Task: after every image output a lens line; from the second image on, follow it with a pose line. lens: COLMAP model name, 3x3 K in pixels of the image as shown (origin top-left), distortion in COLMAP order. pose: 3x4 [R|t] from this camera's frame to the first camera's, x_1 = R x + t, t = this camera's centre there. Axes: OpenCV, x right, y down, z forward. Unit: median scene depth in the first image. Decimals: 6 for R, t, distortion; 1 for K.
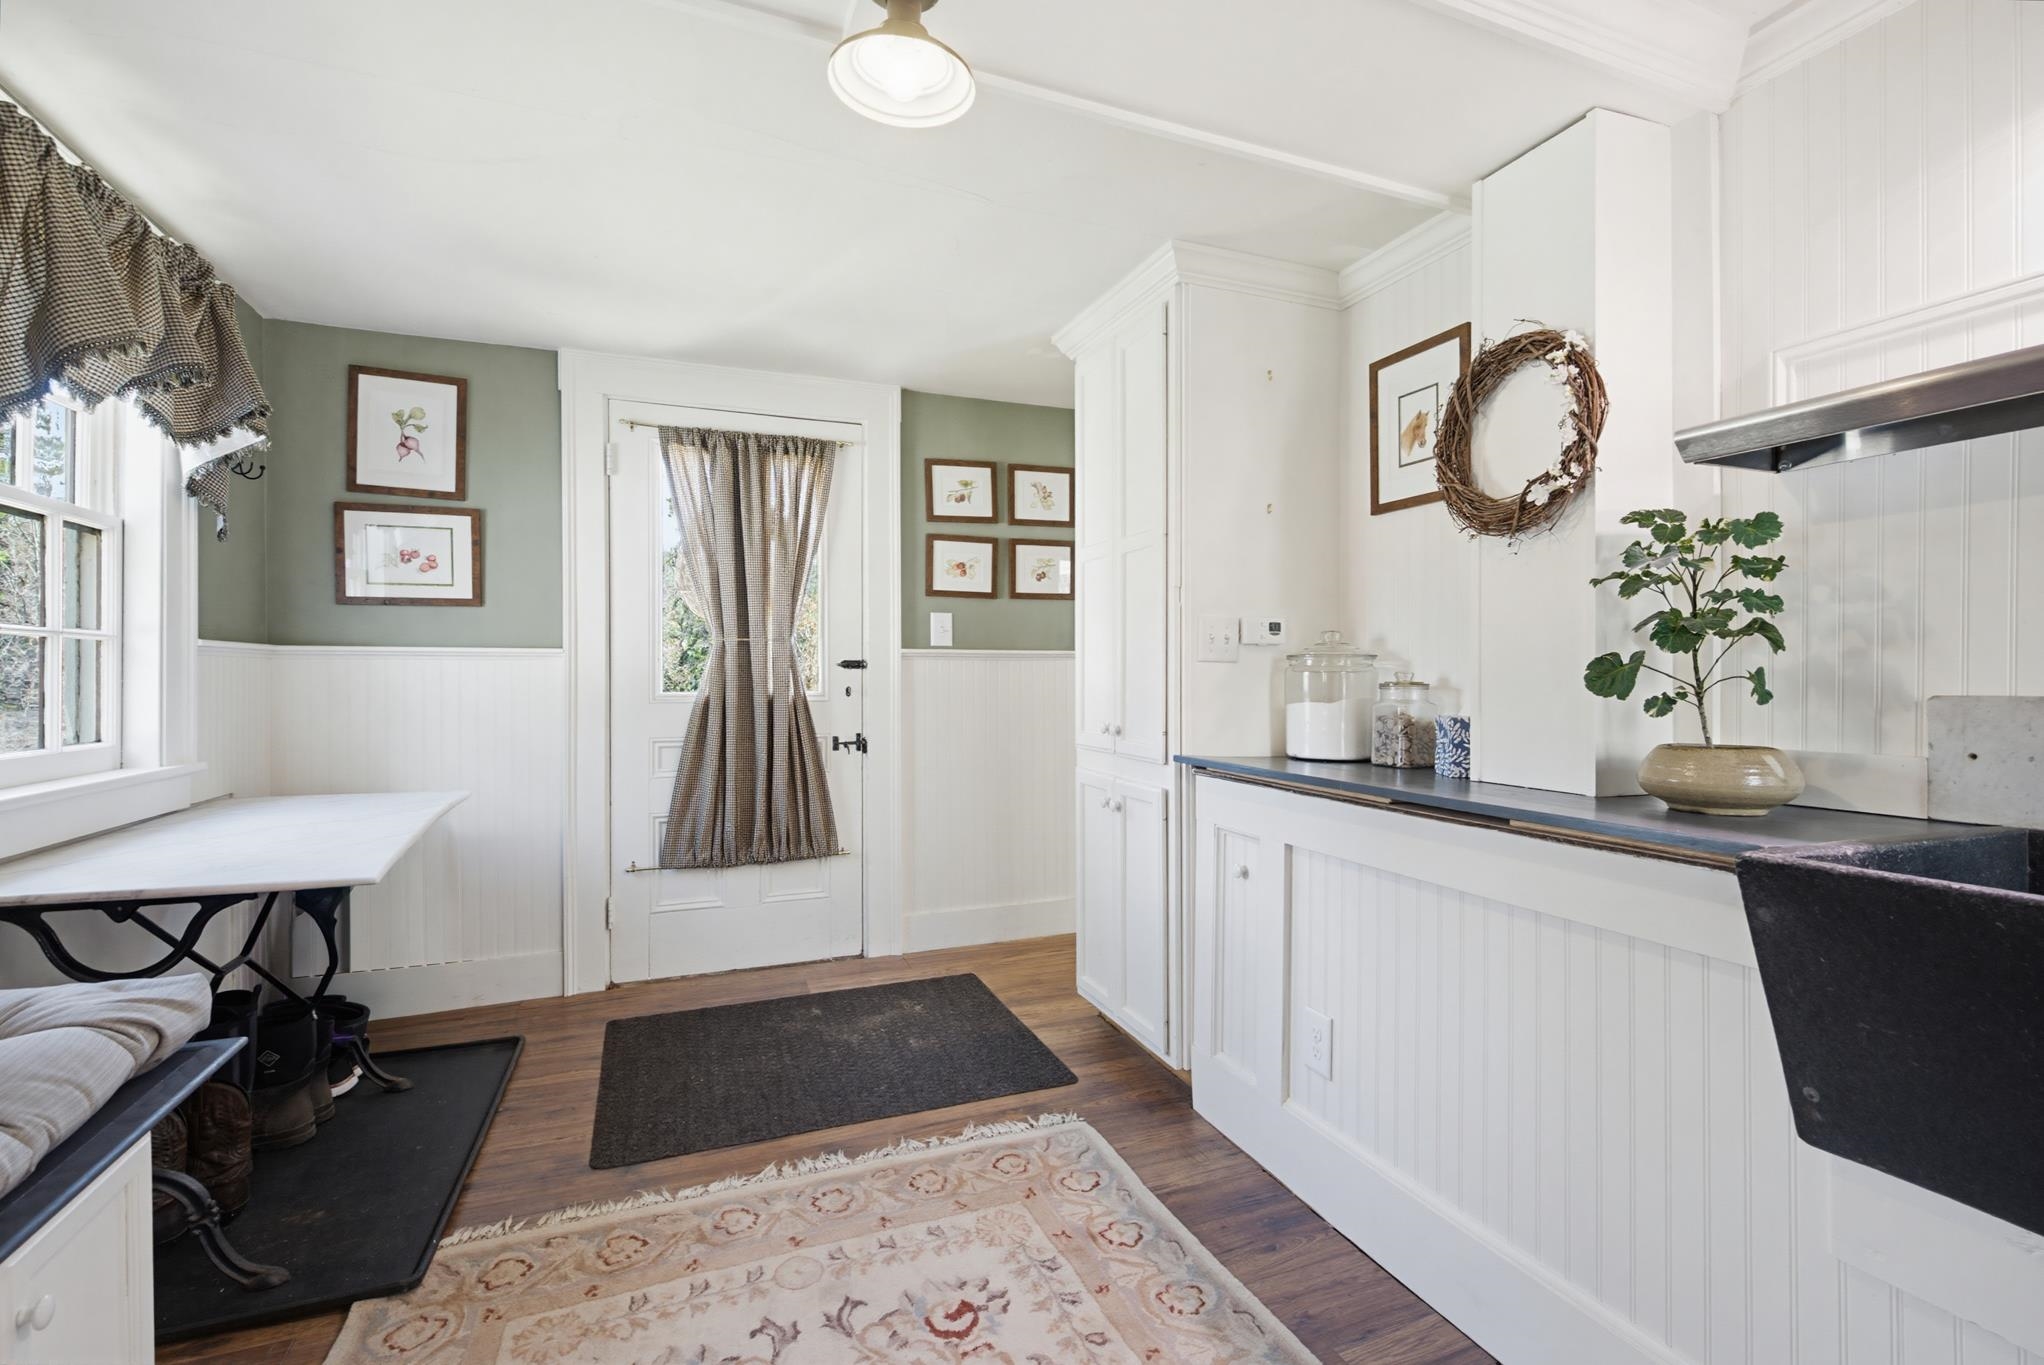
lens RADIAL K [[913.9, 0, 1018.8], [0, 913.9, 667.1], [0, 0, 1]] dist [0.011066, -0.003822]
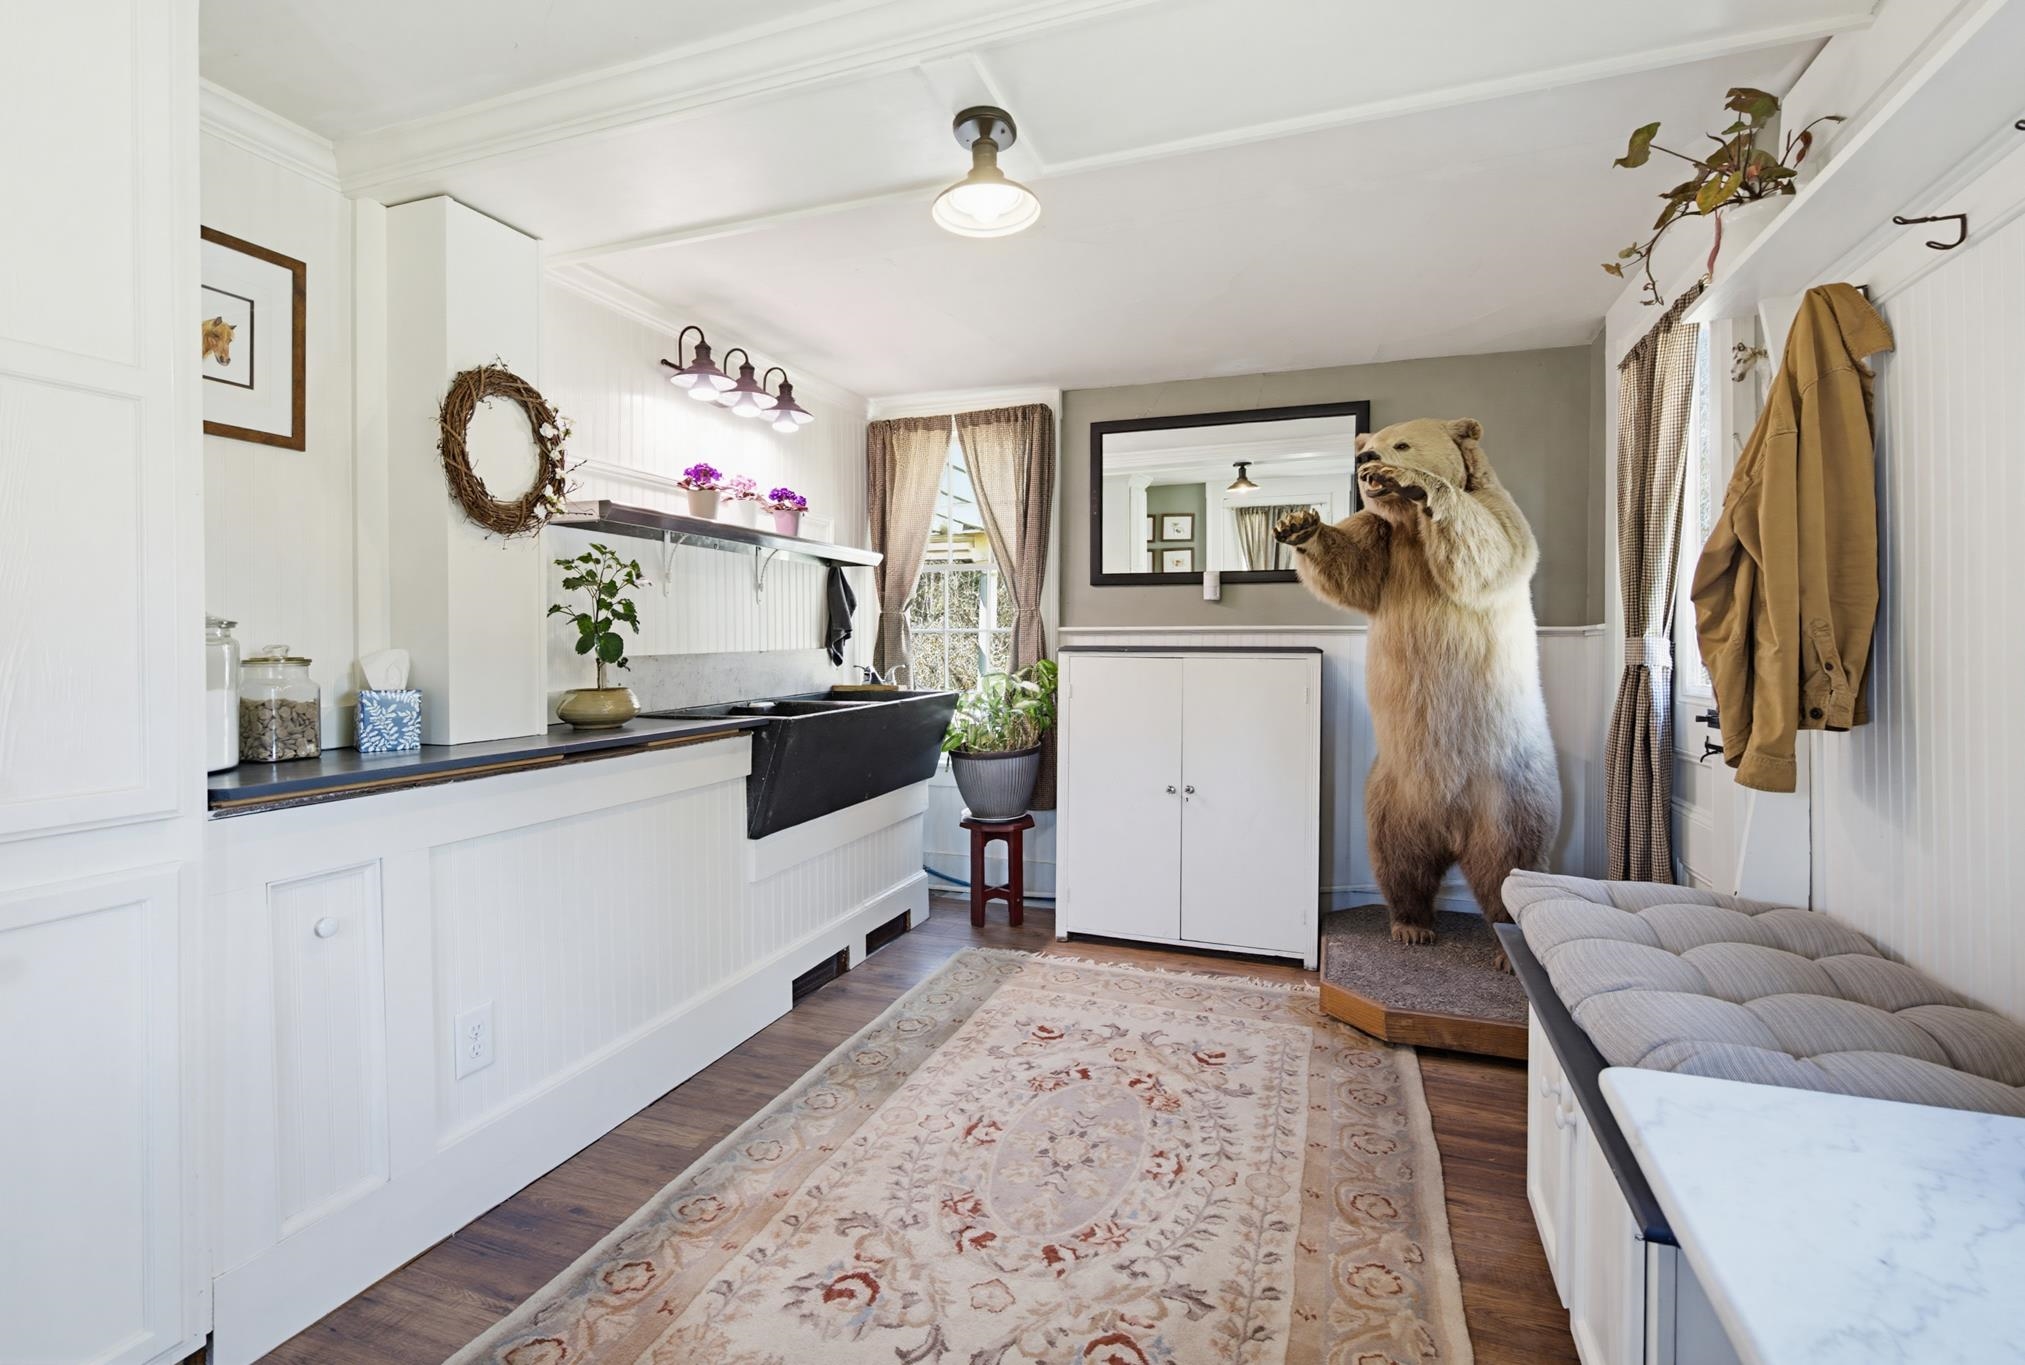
lens RADIAL K [[930.2, 0, 999.1], [0, 930.2, 684.6], [0, 0, 1]] dist [-0.001709, -0.000318]
pose [[-0.739816, -0.026547, 0.672285, -0.861154], [-0.000582, 0.999246, 0.038818, 0.008641], [-0.672809, 0.028327, -0.739274, 1.636156]]
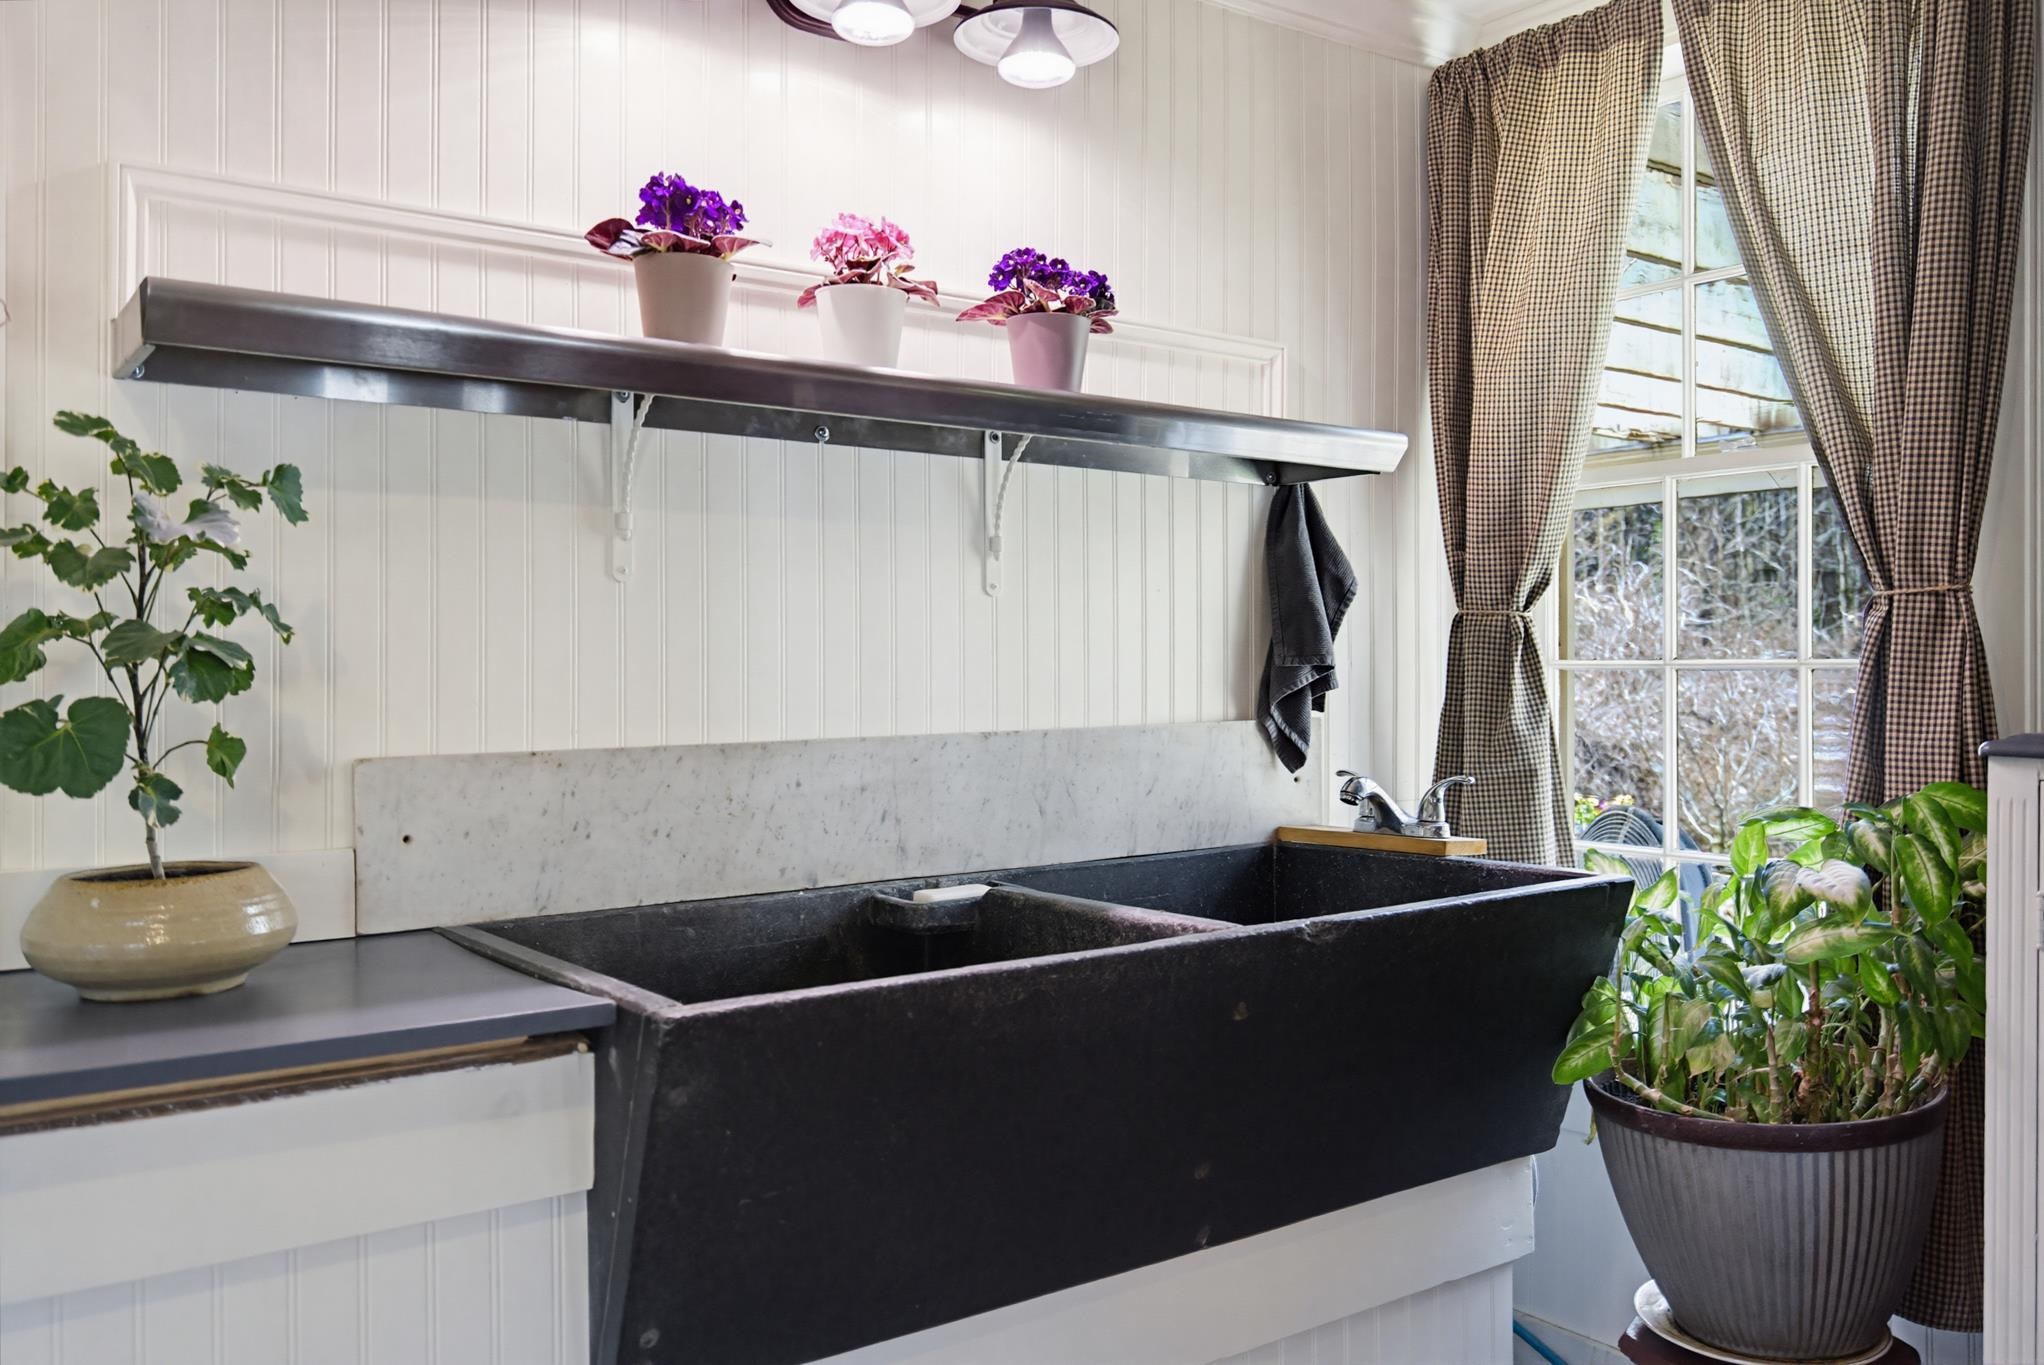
lens RADIAL K [[1649.6, 0, 1022.6], [0, 1649.6, 653.1], [0, 0, 1]] dist [-0.012571, -0.006393]
pose [[-0.229782, 0.011487, 0.973174, -0.296062], [-0.004201, 0.999909, -0.012795, -0.030713], [-0.973233, -0.007028, -0.229713, 0.695837]]
